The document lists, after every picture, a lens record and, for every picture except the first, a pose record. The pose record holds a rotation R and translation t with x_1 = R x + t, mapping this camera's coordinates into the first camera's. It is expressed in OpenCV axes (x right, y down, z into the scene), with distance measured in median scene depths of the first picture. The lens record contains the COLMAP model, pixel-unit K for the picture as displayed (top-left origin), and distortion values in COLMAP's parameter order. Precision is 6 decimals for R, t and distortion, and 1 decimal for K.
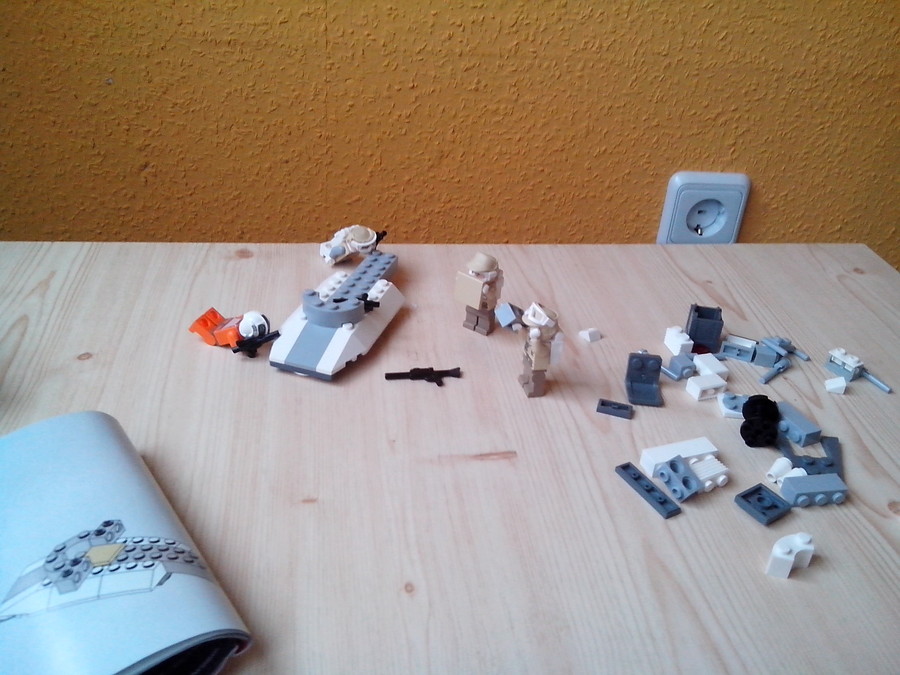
lens RADIAL K [[863.3, 0, 453.9], [0, 863.3, 321.7], [0, 0, 1]] dist [0.084108, -0.187741]
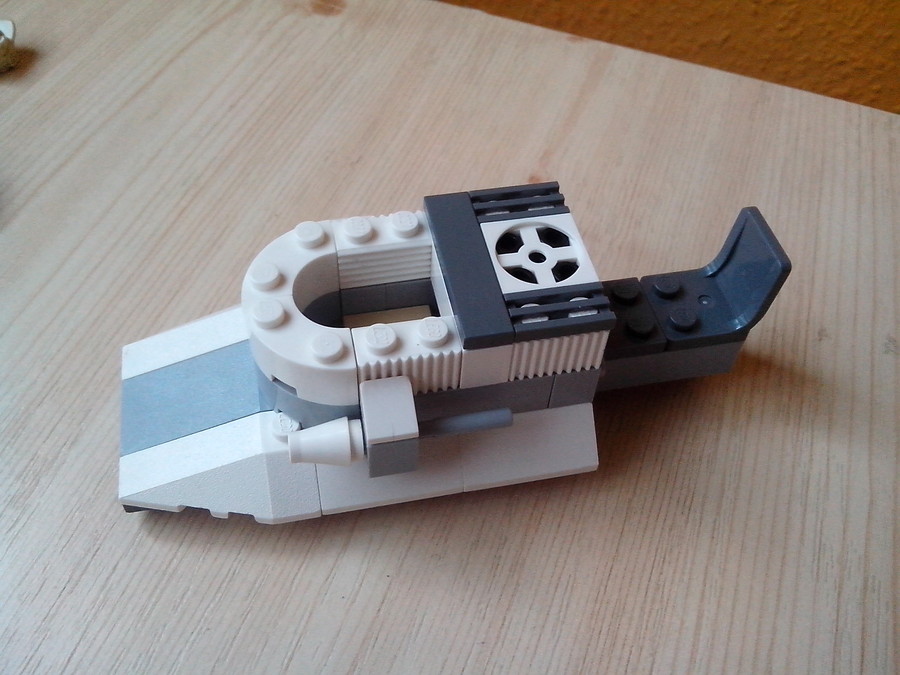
lens RADIAL K [[869.0, 0, 450.6], [0, 869.0, 332.2], [0, 0, 1]] dist [0.074629, -0.211518]
pose [[0.886485, 0.342781, -0.310880, 0.022467], [-0.226782, 0.907398, 0.353835, -0.067031], [0.403379, -0.243167, 0.882131, 0.370278]]
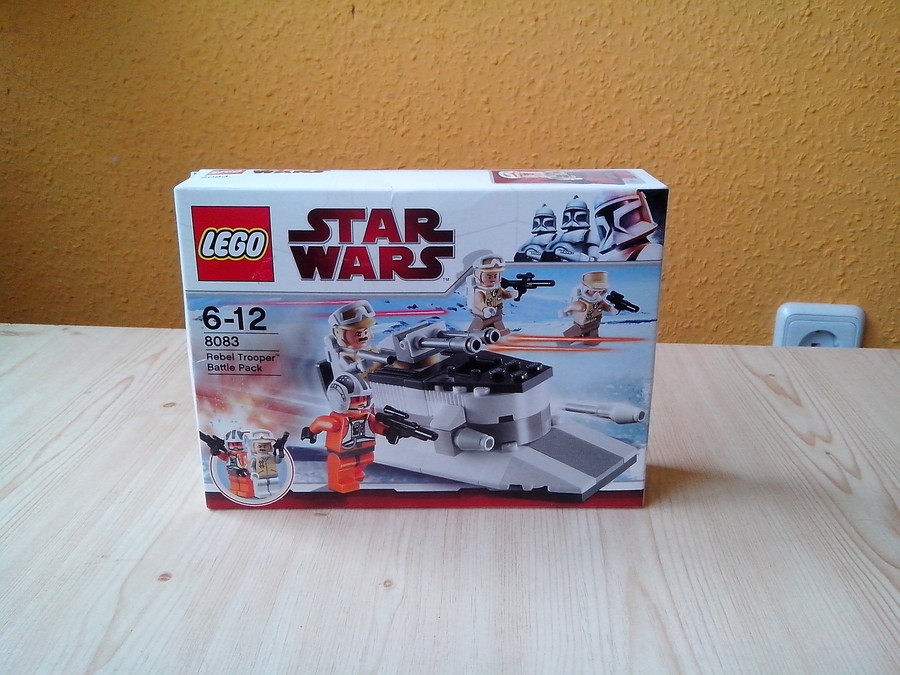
lens RADIAL K [[869.0, 0, 450.6], [0, 869.0, 332.2], [0, 0, 1]] dist [0.074629, -0.211518]
pose [[0.978051, 0.006828, -0.208255, 0.097708], [-0.050054, 0.977897, -0.203009, 0.087395], [0.202266, 0.208977, 0.956774, -0.028866]]
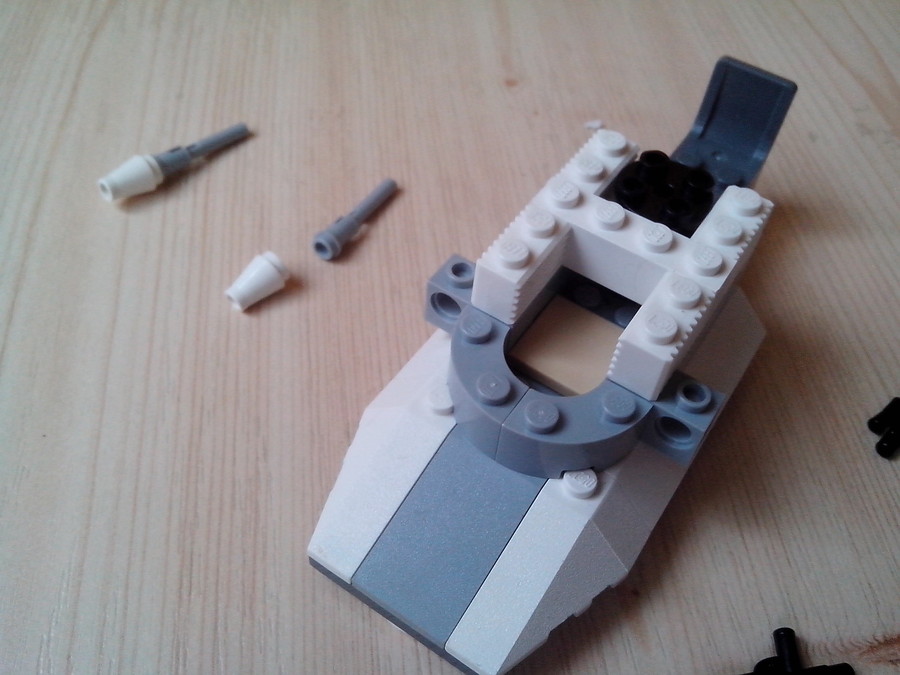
lens RADIAL K [[869.0, 0, 450.6], [0, 869.0, 332.2], [0, 0, 1]] dist [0.074629, -0.211518]
pose [[0.999724, 0.013093, -0.019491, -0.067468], [-0.005769, 0.941618, 0.336634, -0.038878], [0.022761, -0.336428, 0.941434, 0.342167]]
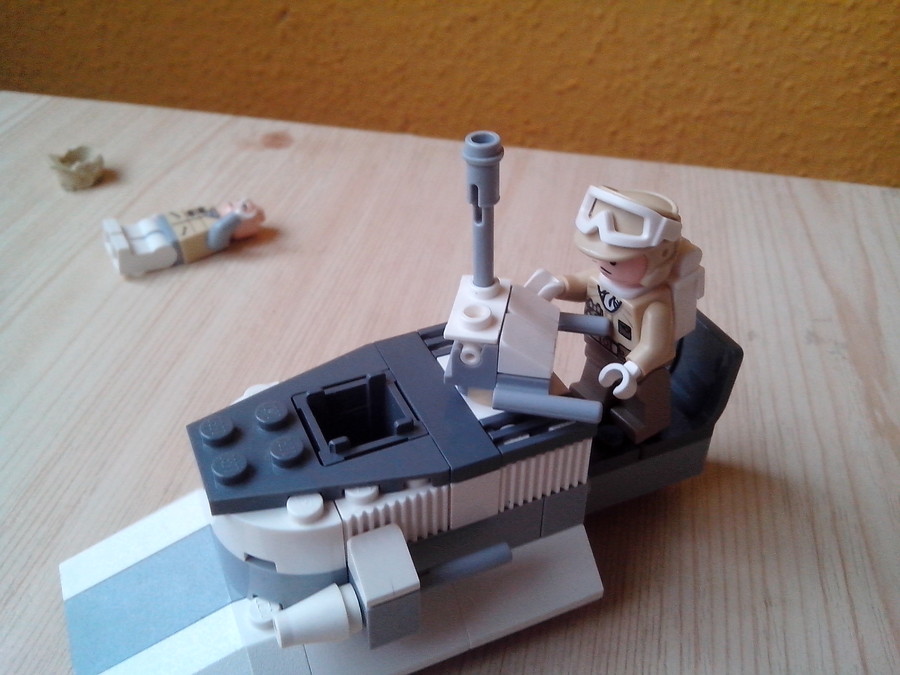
lens RADIAL K [[883.4, 0, 451.7], [0, 883.4, 329.2], [0, 0, 1]] dist [0.073802, -0.230316]
pose [[0.941892, 0.161346, -0.294631, 0.031379], [-0.131850, 0.984280, 0.117508, -0.027618], [0.308959, -0.071833, 0.948359, 0.330654]]
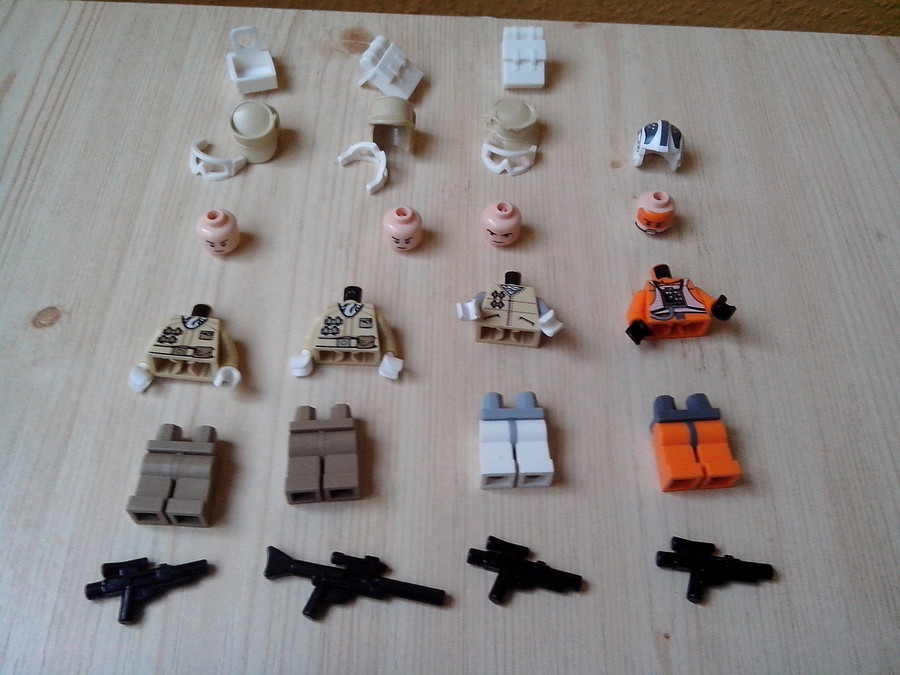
lens RADIAL K [[854.7, 0, 453.2], [0, 854.7, 331.9], [0, 0, 1]] dist [0.082096, -0.198865]
pose [[0.987679, 0.107818, -0.113423, -0.071353], [-0.050779, 0.906379, 0.419403, -0.093821], [0.148023, -0.408476, 0.900687, 0.312568]]
